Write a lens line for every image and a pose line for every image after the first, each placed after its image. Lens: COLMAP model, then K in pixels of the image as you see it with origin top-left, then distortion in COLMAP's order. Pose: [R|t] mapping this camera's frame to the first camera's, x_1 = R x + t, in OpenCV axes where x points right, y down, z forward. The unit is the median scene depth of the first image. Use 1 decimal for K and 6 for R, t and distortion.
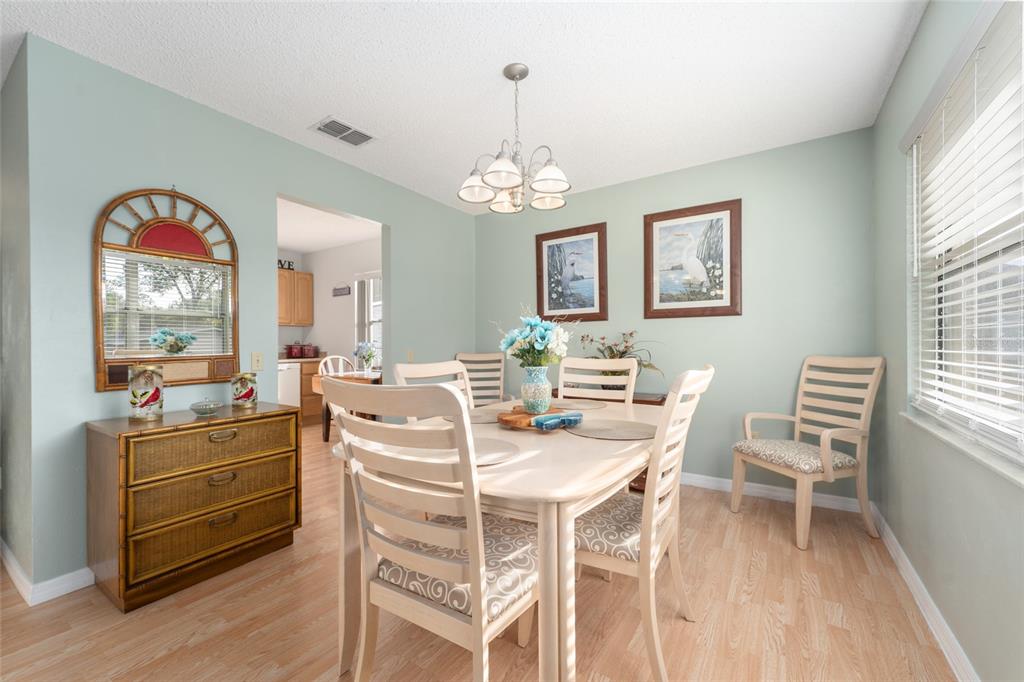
lens RADIAL K [[410.0, 0, 513.2], [0, 410.0, 345.8], [0, 0, 1]] dist [-0.002797, -0.000415]
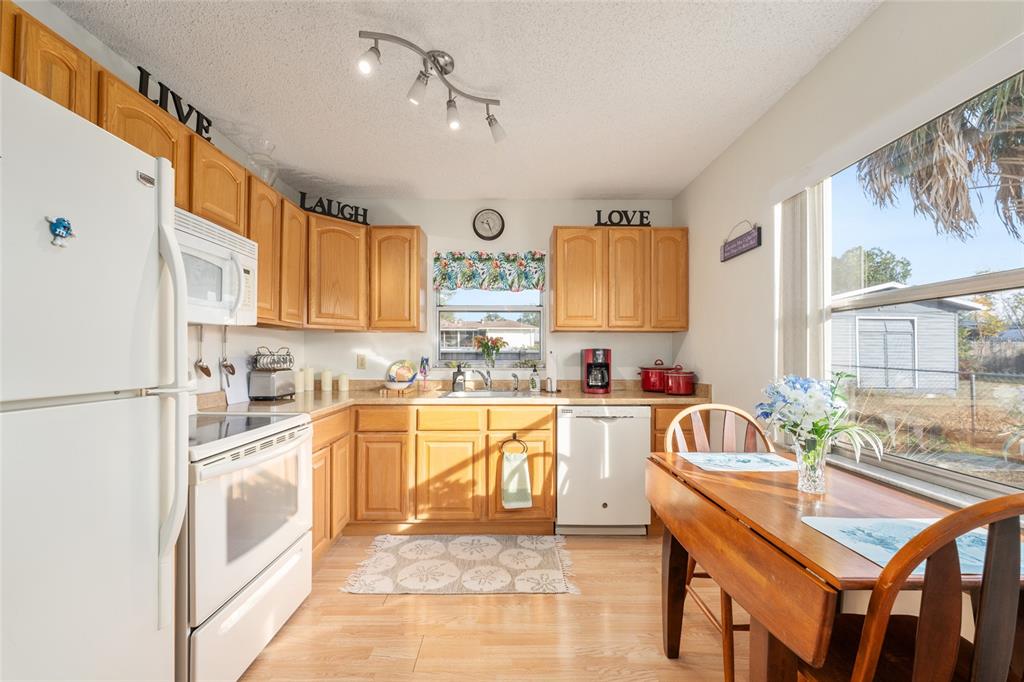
lens RADIAL K [[410.0, 0, 507.2], [0, 410.0, 351.6], [0, 0, 1]] dist [-0.002797, -0.000415]
pose [[0.547203, 0.001751, -0.836998, -0.334158], [-0.012150, 0.999909, -0.005852, -0.031066], [0.836912, 0.013372, 0.547174, 0.957473]]
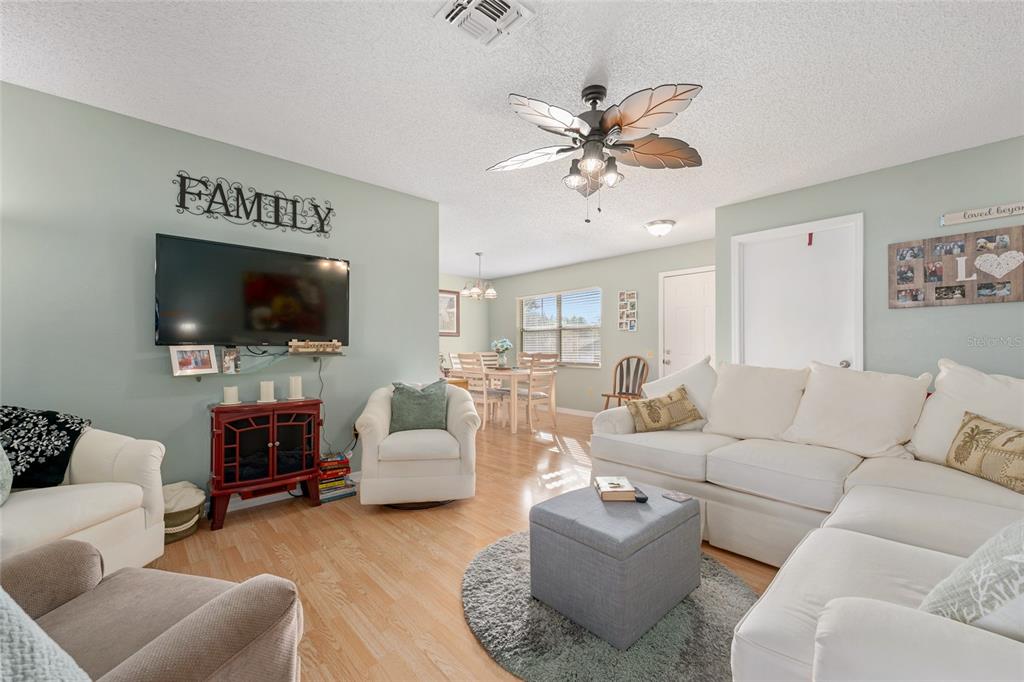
lens RADIAL K [[410.0, 0, 510.2], [0, 410.0, 346.3], [0, 0, 1]] dist [-0.002797, -0.000415]
pose [[0.246425, 0.010974, 0.969100, -1.659128], [0.004185, 0.999915, -0.012387, 0.017894], [-0.969153, 0.007108, 0.246358, 0.046307]]
